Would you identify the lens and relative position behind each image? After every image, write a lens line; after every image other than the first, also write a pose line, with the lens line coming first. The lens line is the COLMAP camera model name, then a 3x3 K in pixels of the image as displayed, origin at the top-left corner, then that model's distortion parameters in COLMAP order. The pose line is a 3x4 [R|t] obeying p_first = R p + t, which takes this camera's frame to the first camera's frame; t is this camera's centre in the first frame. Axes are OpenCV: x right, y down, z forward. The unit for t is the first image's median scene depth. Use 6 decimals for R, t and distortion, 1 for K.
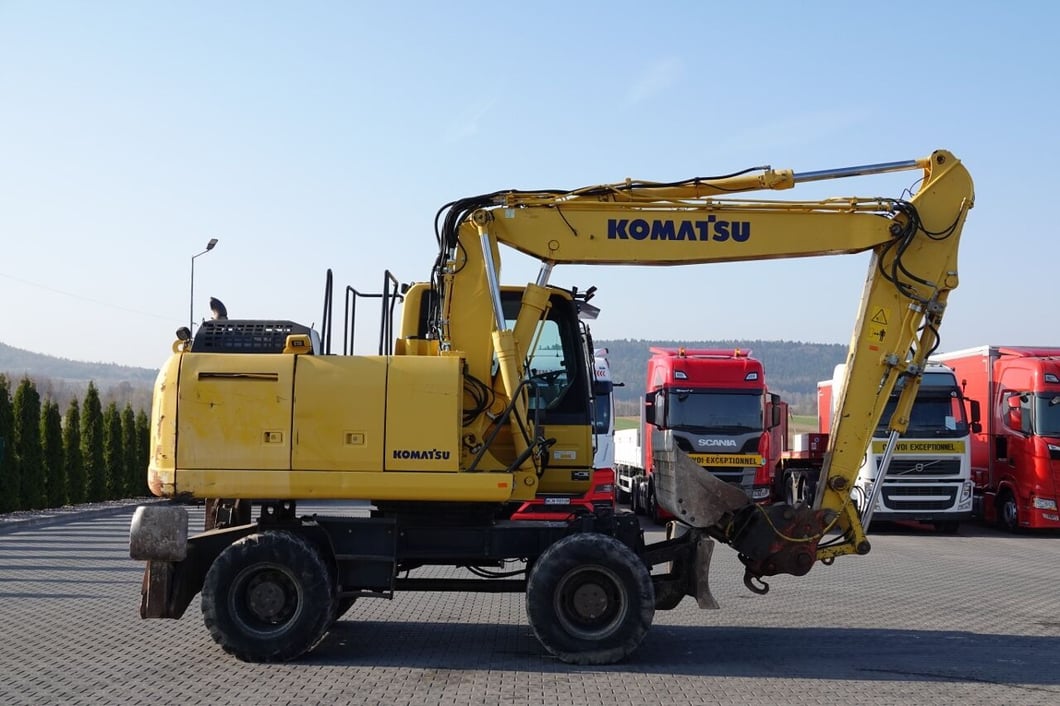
lens RADIAL K [[1315.5, 0, 530.0], [0, 1315.5, 353.0], [0, 0, 1]] dist [0.022495, 0.014434]
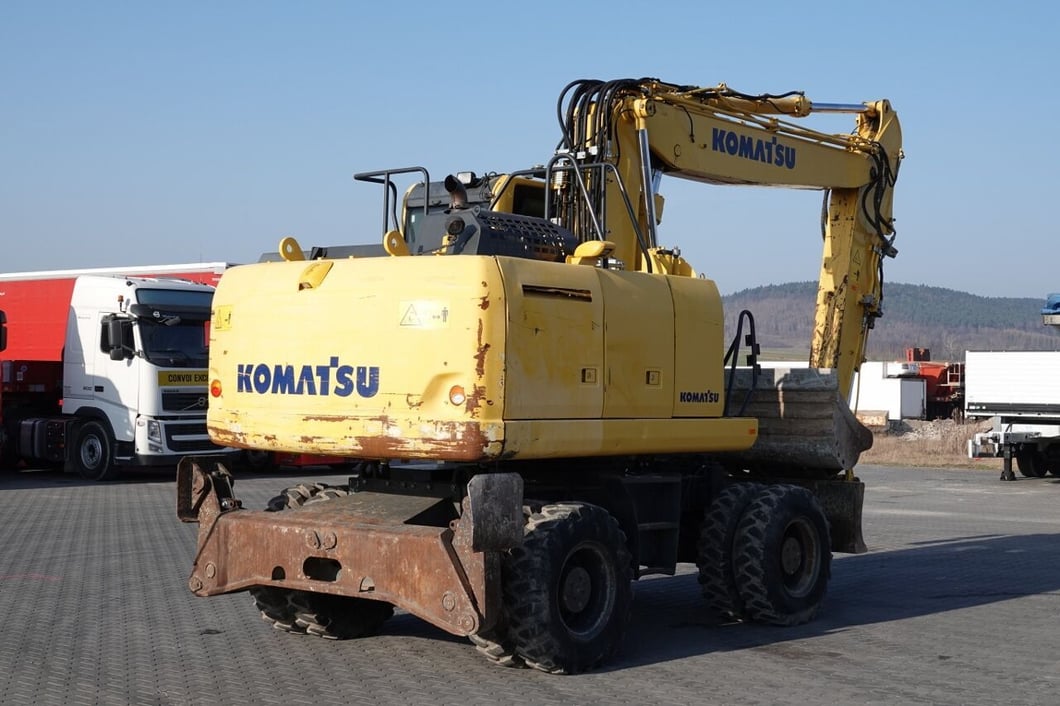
lens RADIAL K [[1578.8, 0, 526.9], [0, 1578.8, 333.9], [0, 0, 1]] dist [0.026086, -0.038470]
pose [[0.639530, 0.022235, 0.768445, -0.857829], [-0.058602, 0.998083, 0.019891, 0.023100], [-0.766529, -0.057753, 0.639607, 0.424632]]
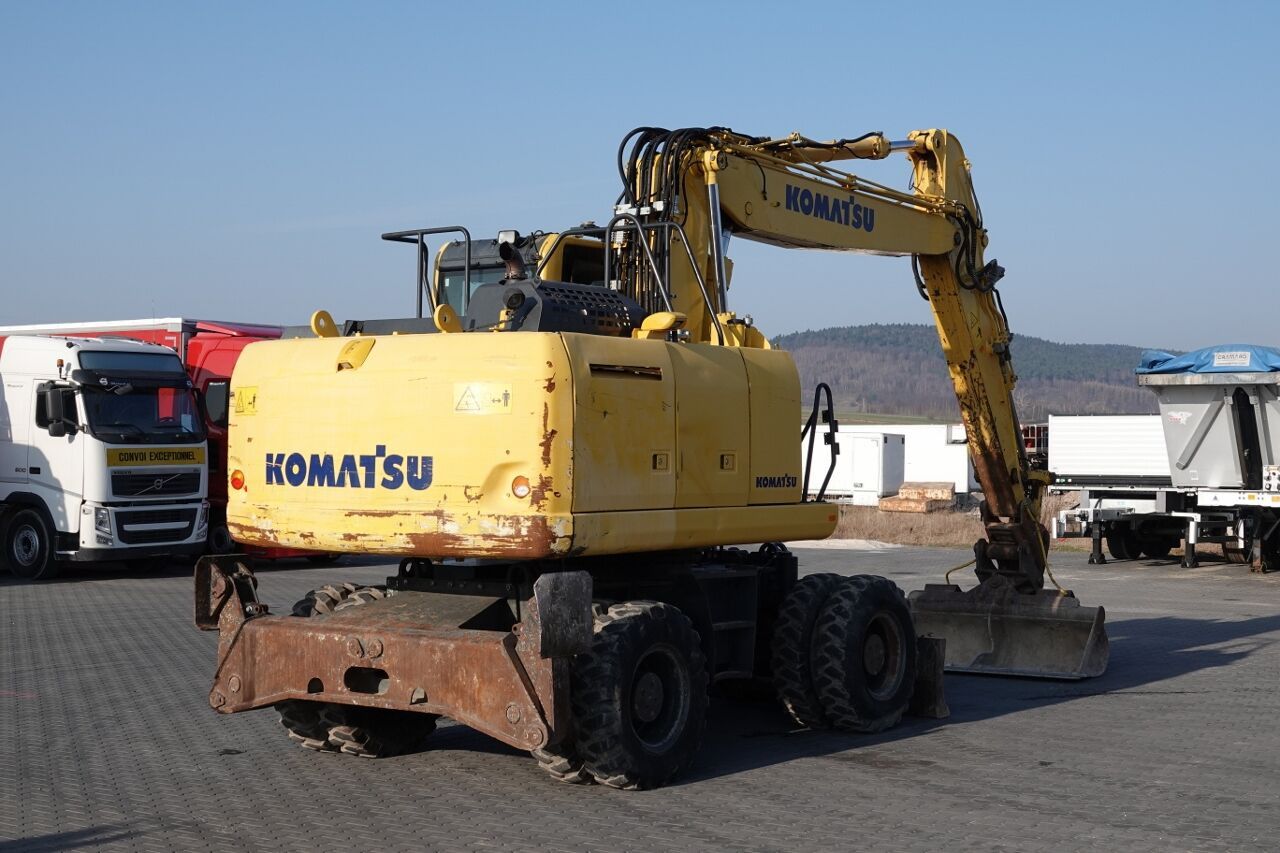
lens RADIAL K [[1899.7, 0, 639.1], [0, 1899.7, 450.8], [0, 0, 1]] dist [0.059394, -0.081274]
pose [[0.588796, -0.008512, 0.808237, -0.939163], [-0.051324, 0.997533, 0.047895, 0.010953], [-0.806651, -0.069682, 0.586906, 0.405507]]
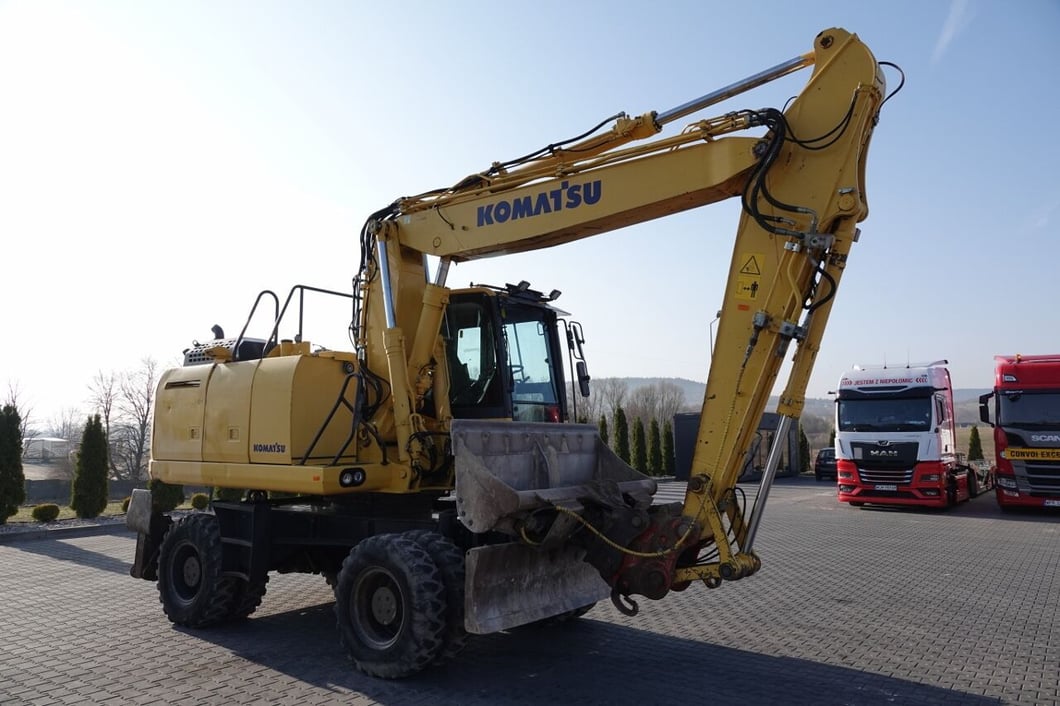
lens RADIAL K [[755.5, 0, 530.0], [0, 755.5, 353.0], [0, 0, 1]] dist [0.011819, 0.002215]
pose [[0.805072, -0.075518, -0.588350, 0.429599], [0.046191, 0.996832, -0.064744, 0.046867], [0.591376, 0.024947, 0.806010, 0.588788]]
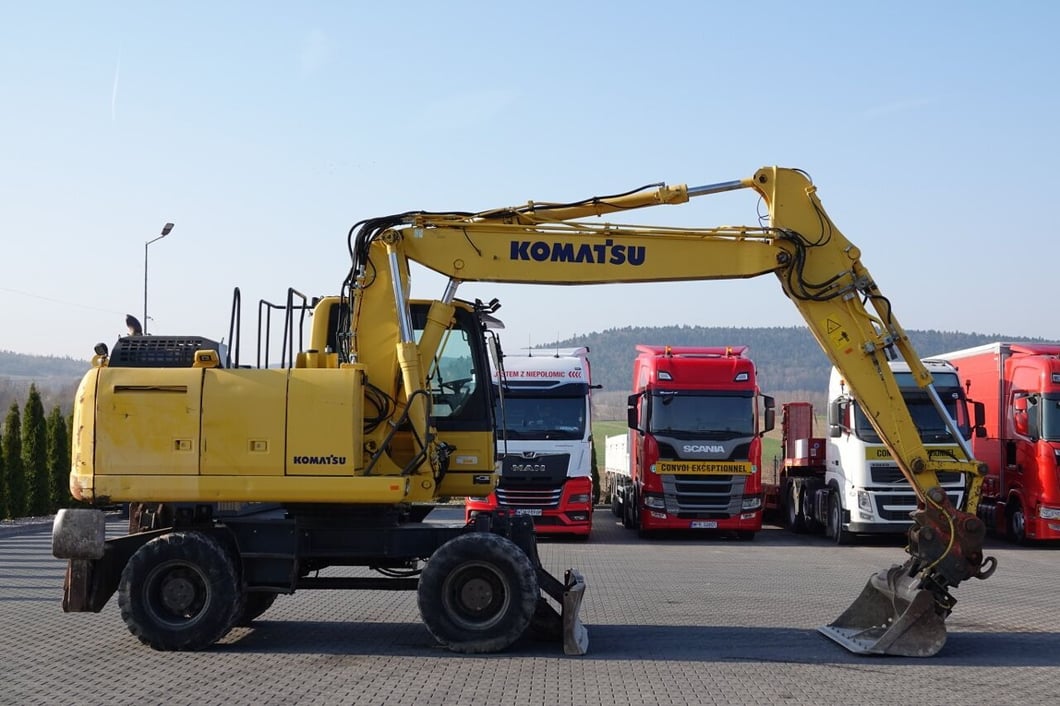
lens RADIAL K [[1573.2, 0, 529.2], [0, 1573.2, 373.1], [0, 0, 1]] dist [0.059394, -0.081274]
pose [[0.999750, -0.004557, -0.021899, 0.111408], [0.004978, 0.999803, 0.019228, -0.017534], [0.021807, -0.019332, 0.999575, -0.273476]]
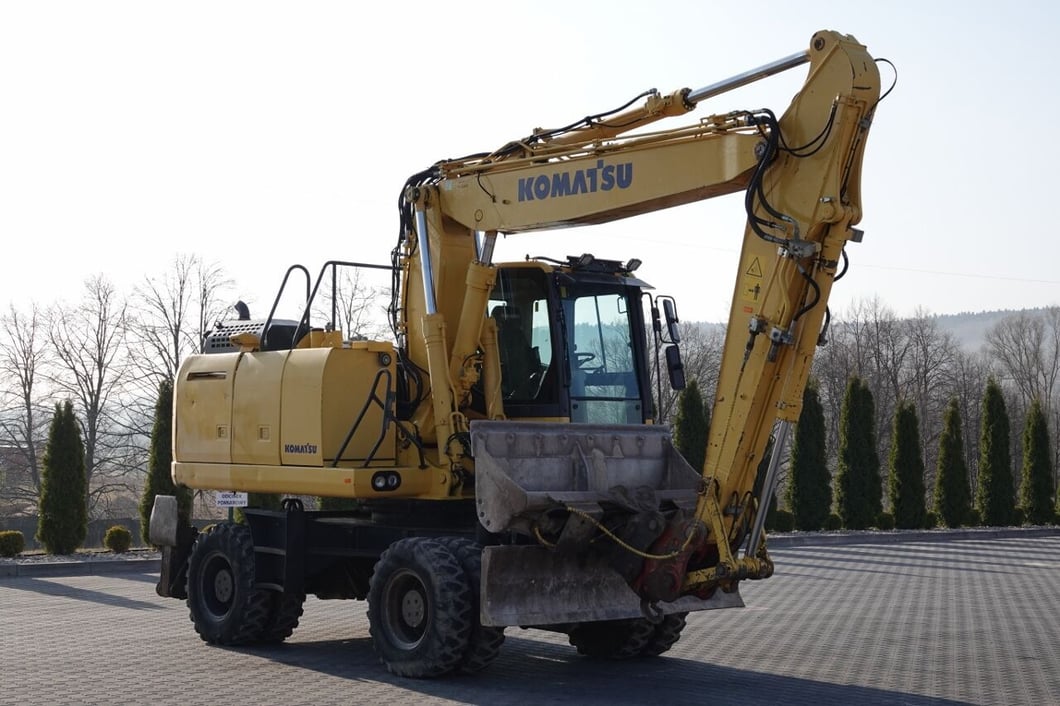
lens RADIAL K [[1774.9, 0, 530.0], [0, 1774.9, 353.0], [0, 0, 1]] dist [0.037008, 0.083735]
pose [[0.656379, -0.041216, -0.753305, 0.973005], [0.046852, 0.998806, -0.013824, 0.030221], [0.752975, -0.026220, 0.657526, 0.240655]]
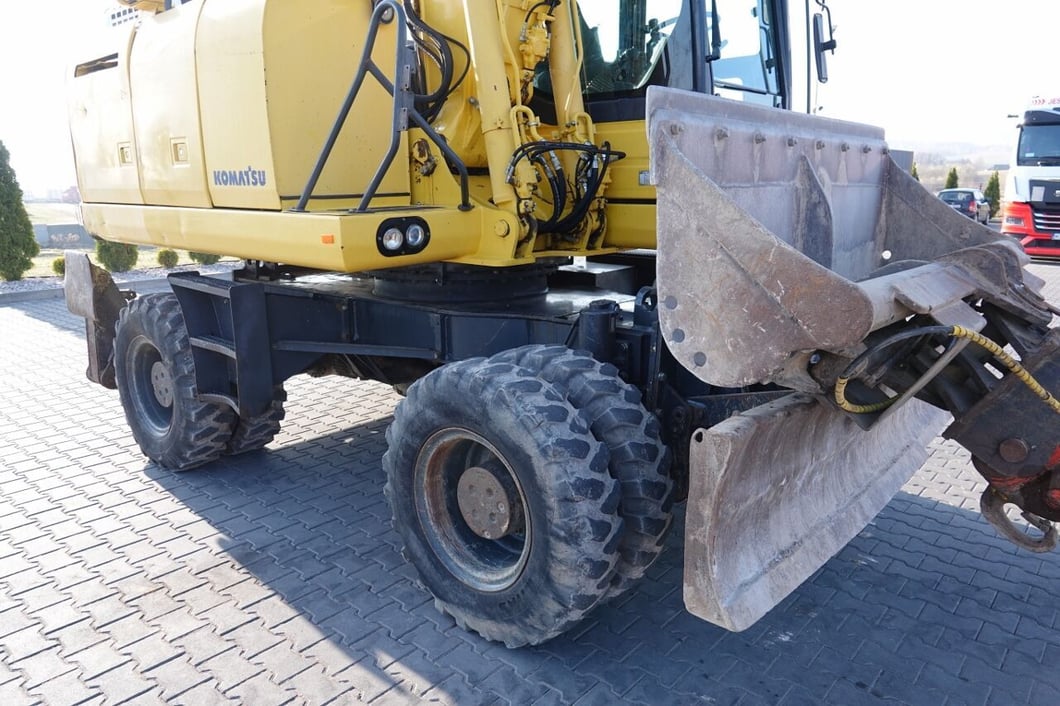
lens RADIAL K [[736.9, 0, 530.0], [0, 736.9, 353.0], [0, 0, 1]] dist [0.000585, -0.000852]
pose [[0.754588, 0.135050, -0.642152, 0.200630], [0.054775, 0.962214, 0.266727, 0.068127], [0.653909, -0.236443, 0.718678, 0.791560]]
